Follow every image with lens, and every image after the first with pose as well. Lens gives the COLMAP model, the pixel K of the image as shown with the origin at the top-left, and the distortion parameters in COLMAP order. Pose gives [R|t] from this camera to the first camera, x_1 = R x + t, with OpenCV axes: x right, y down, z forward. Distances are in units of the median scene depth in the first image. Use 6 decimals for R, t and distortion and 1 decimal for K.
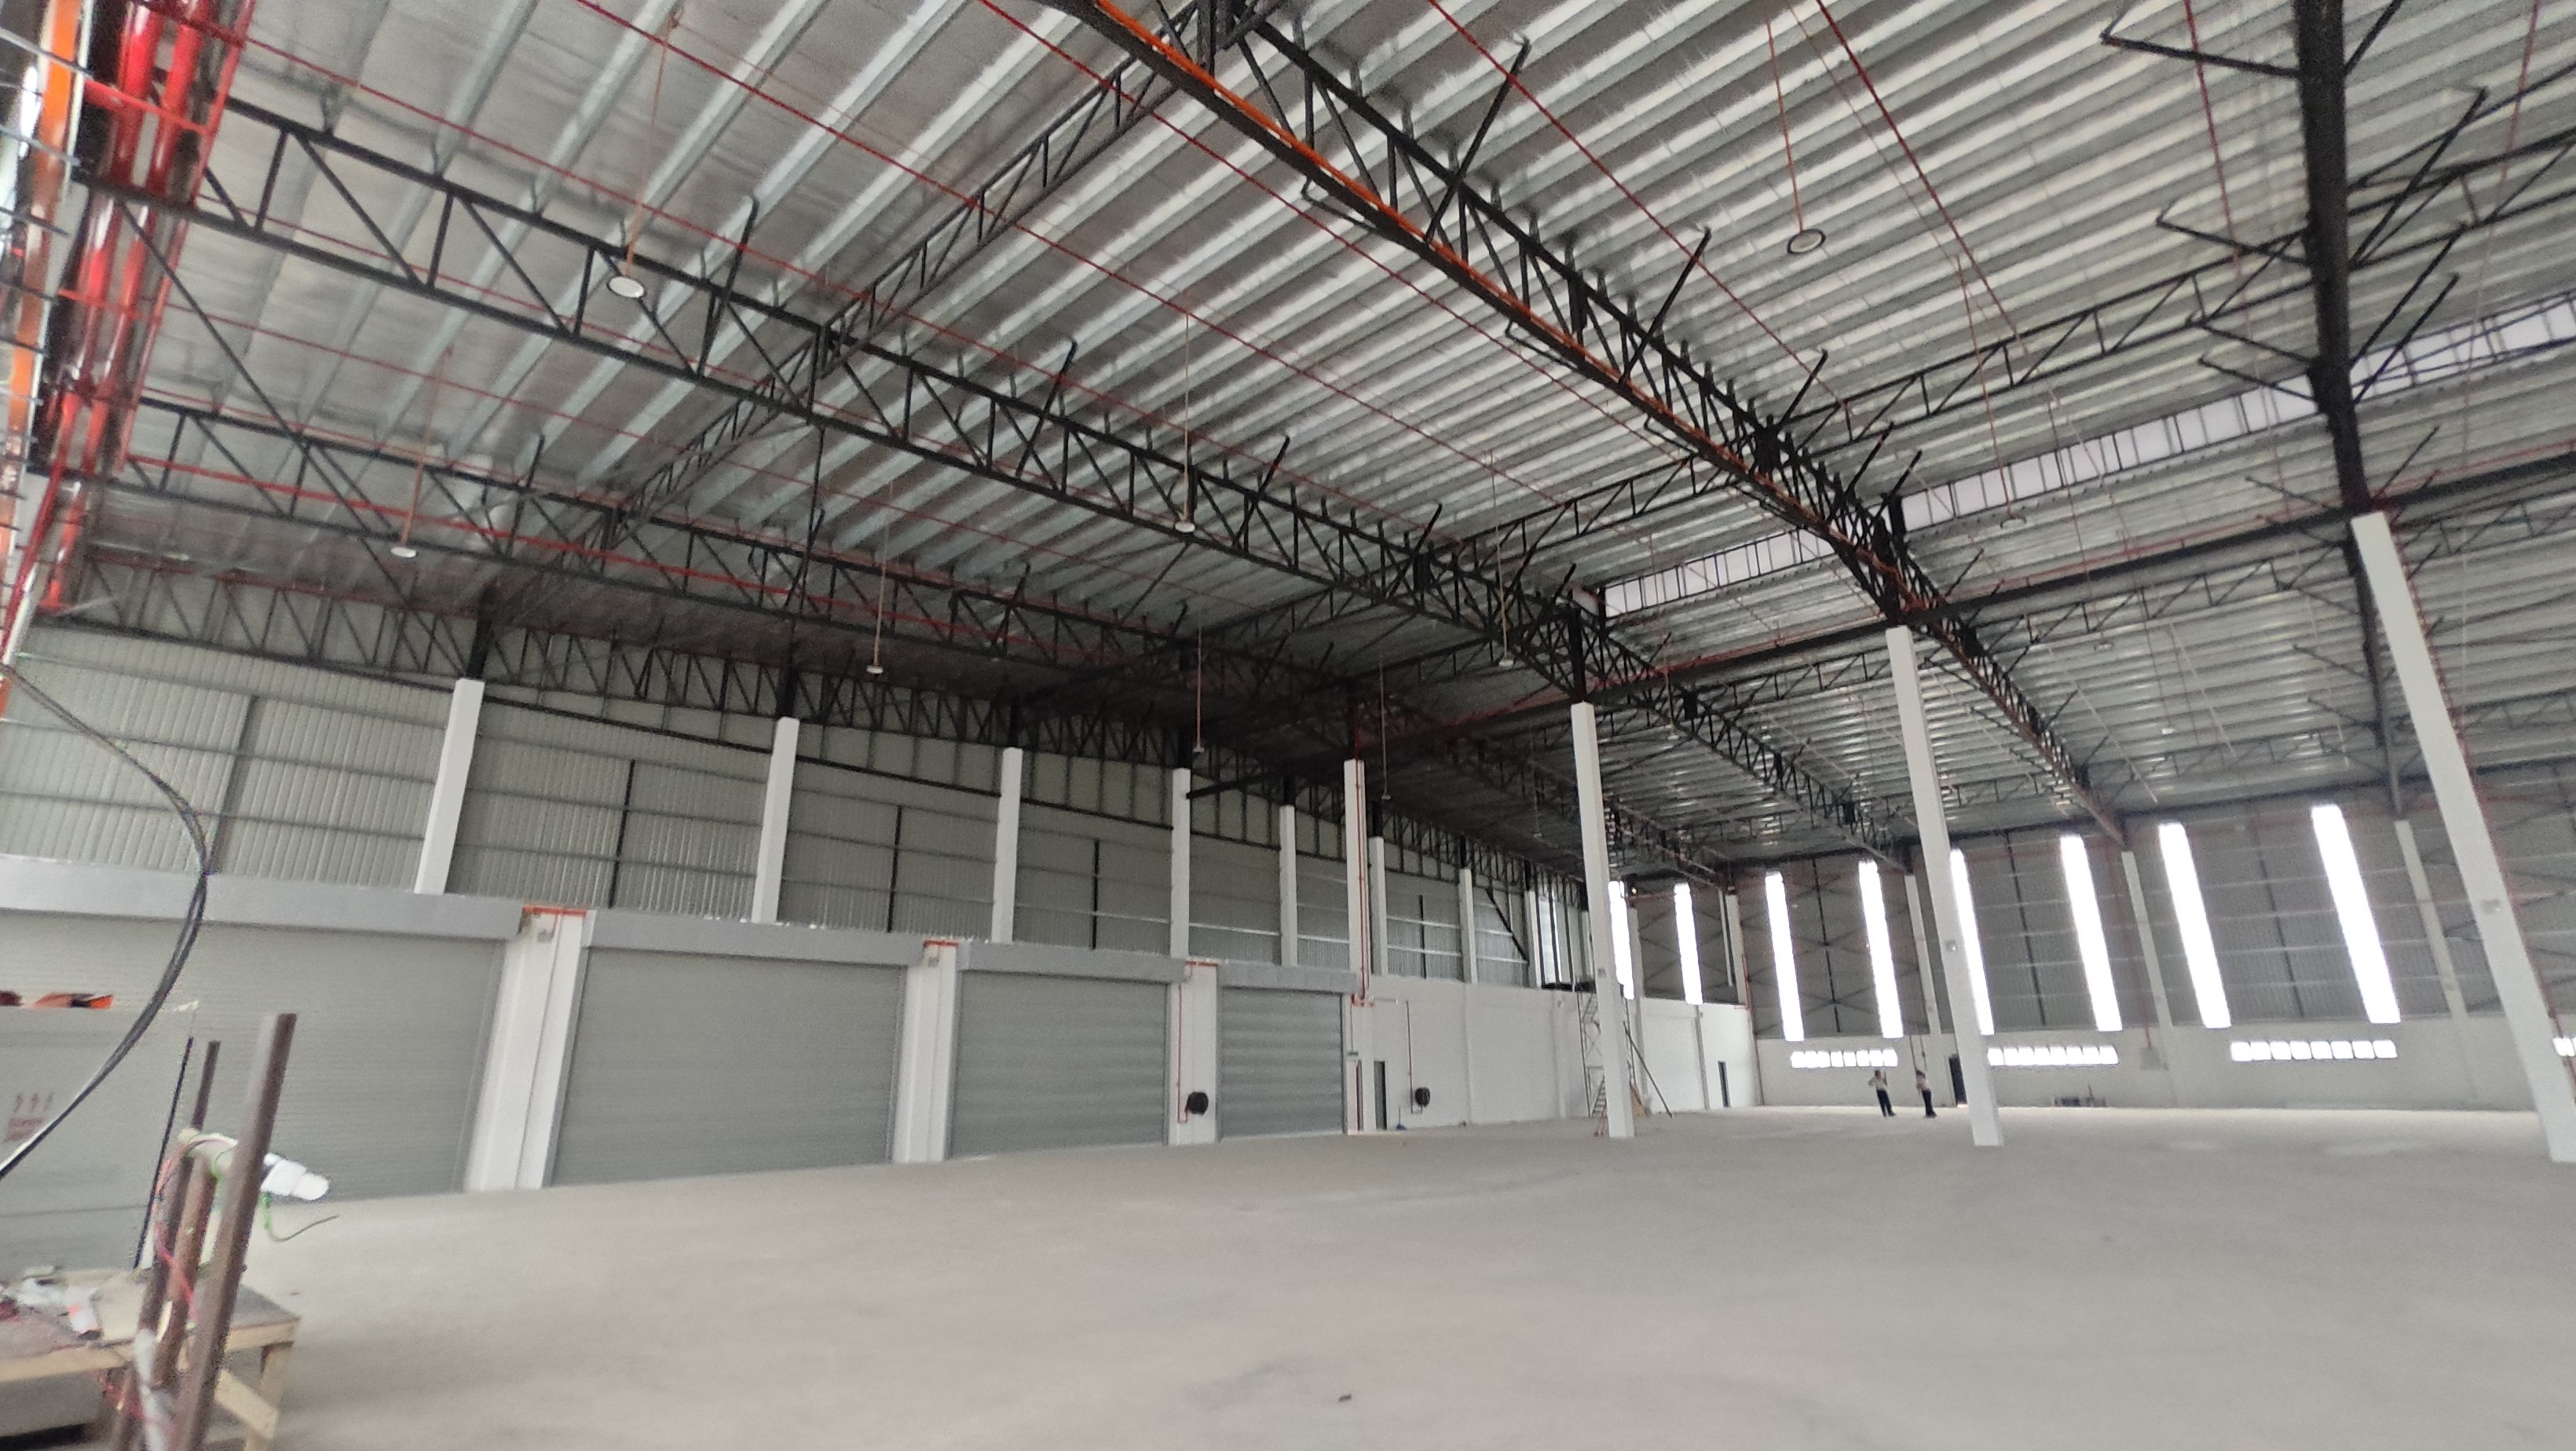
lens RADIAL K [[1168.9, 0, 1288.0], [0, 1168.9, 725.5], [0, 0, 1]] dist [0.004224, 0.000031]
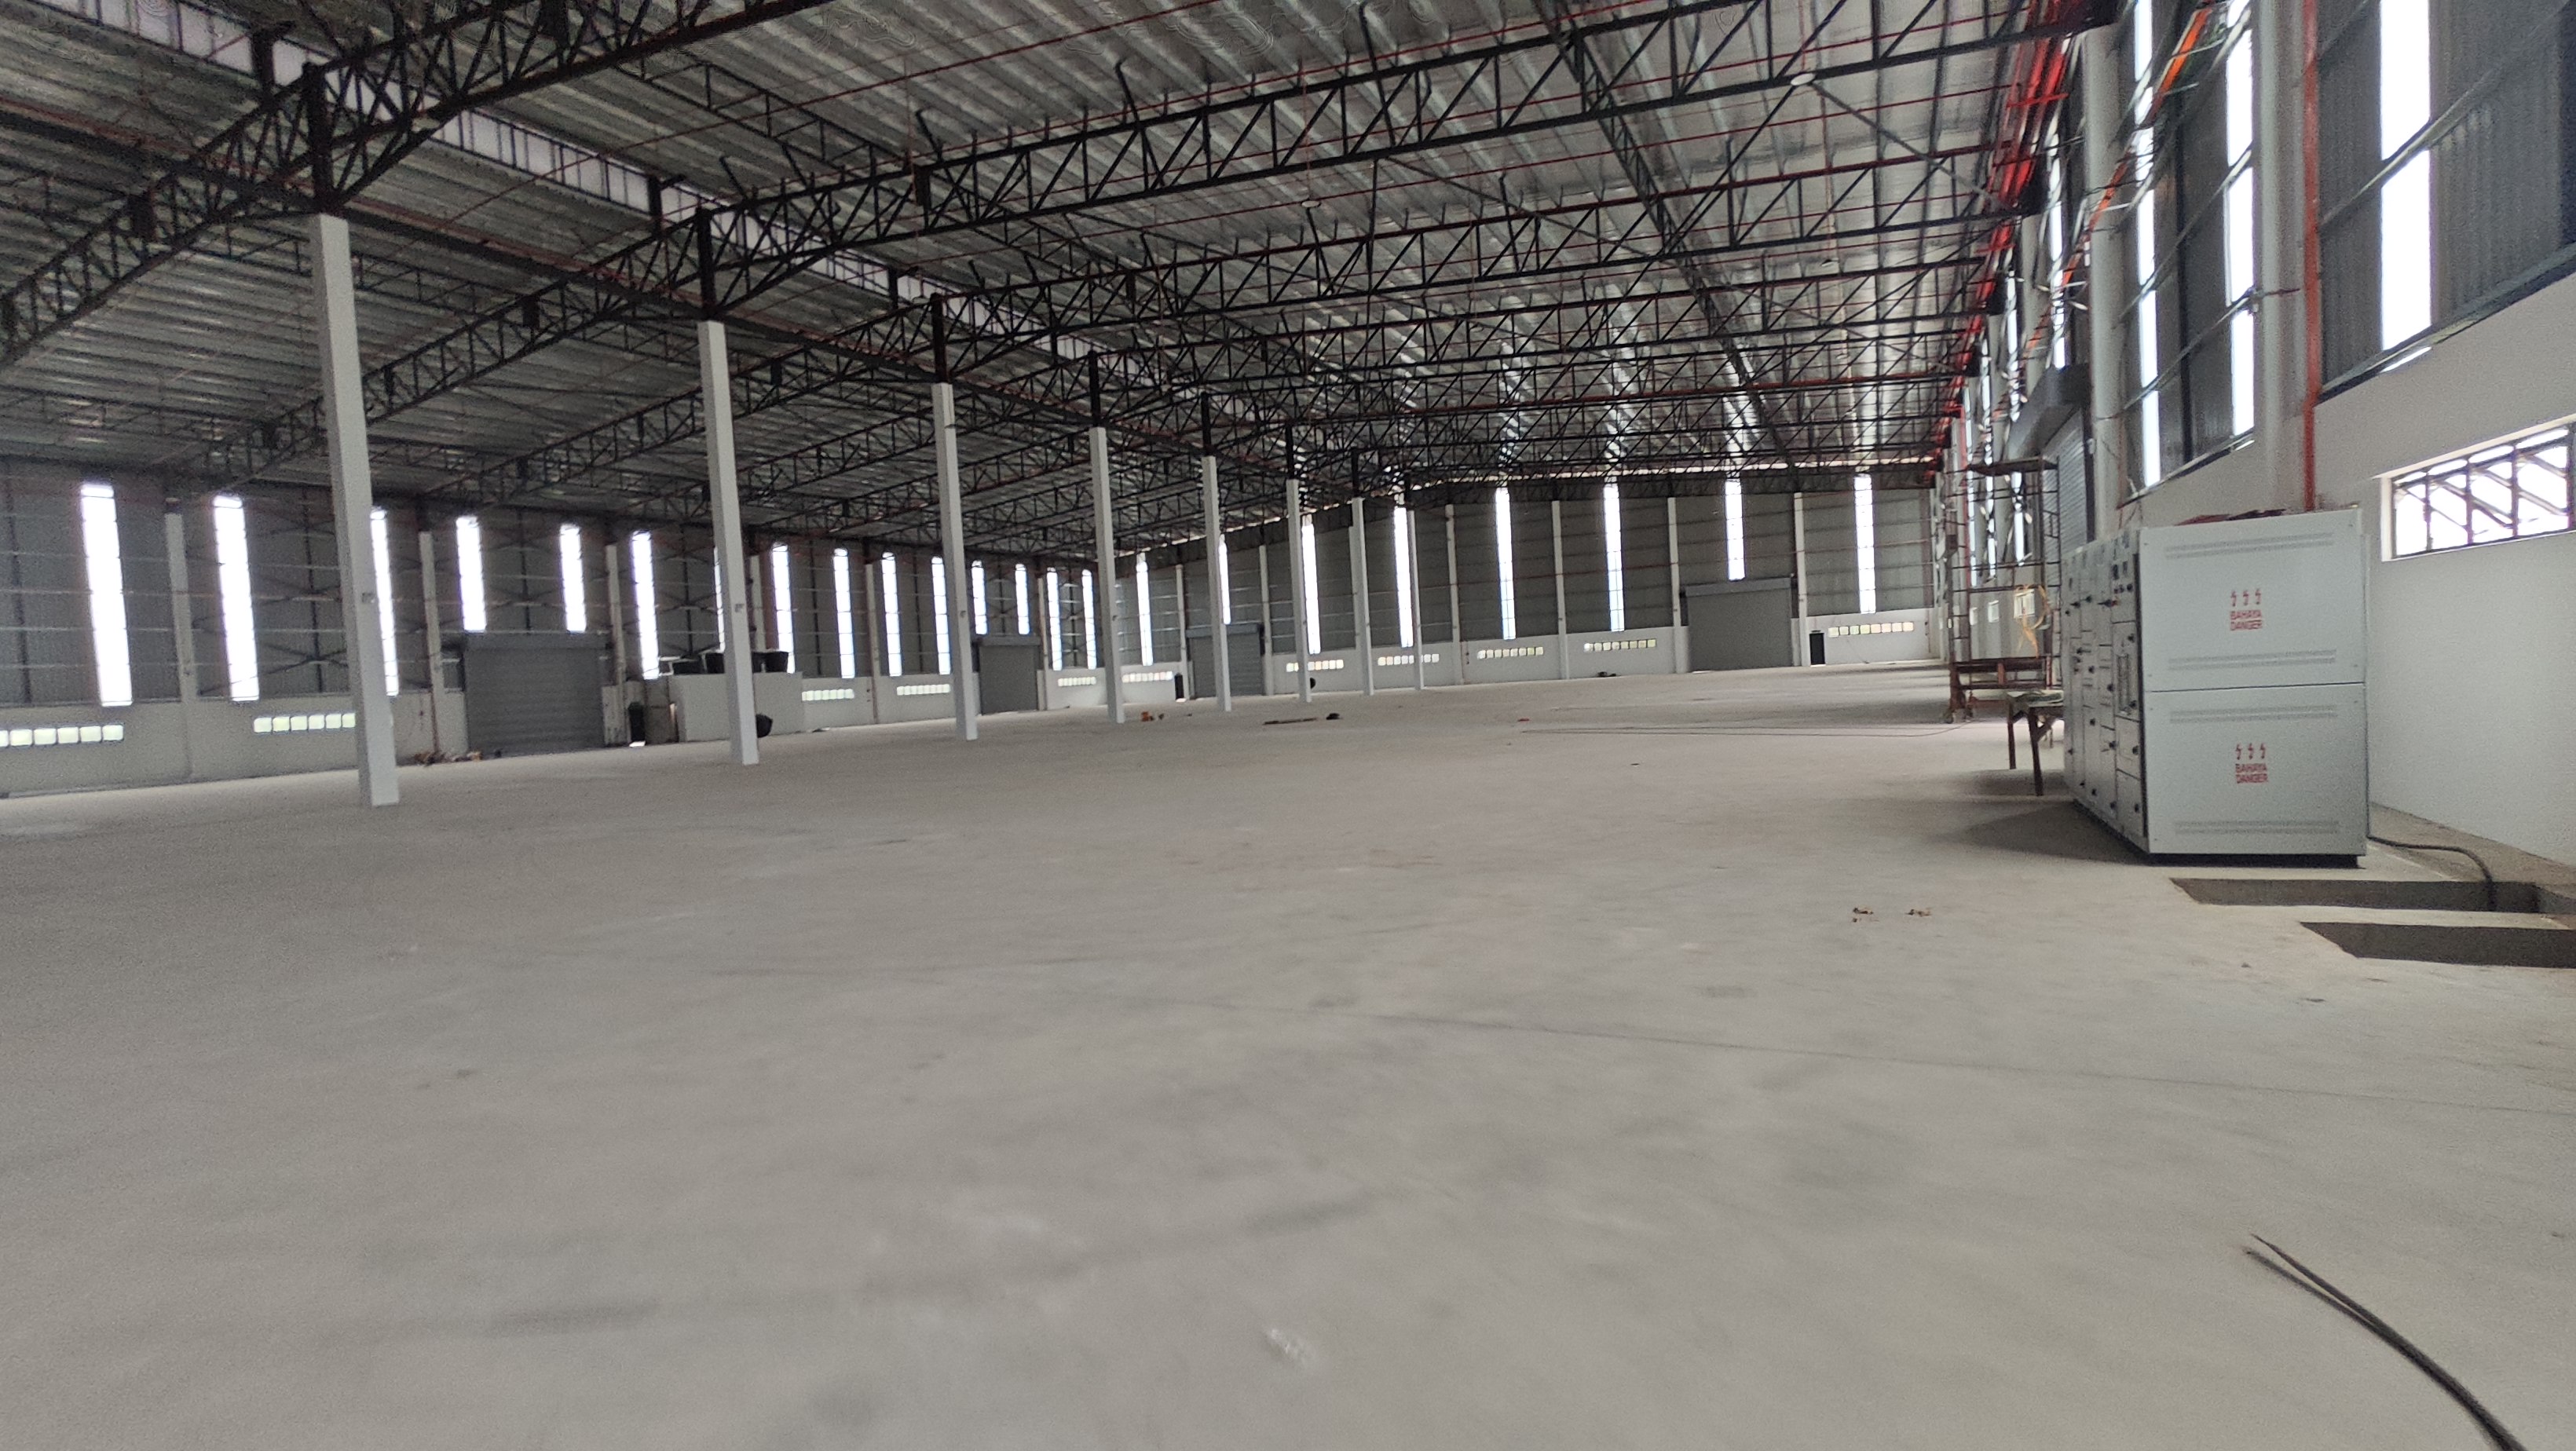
lens RADIAL K [[1225.1, 0, 1425.2], [0, 1225.1, 718.1], [0, 0, 1]] dist [0.022744, 0.000211]
pose [[-0.371554, -0.001525, 0.928410, -0.662282], [-0.202968, 0.975943, -0.079626, 0.179870], [-0.905954, -0.218023, -0.362924, 0.560465]]
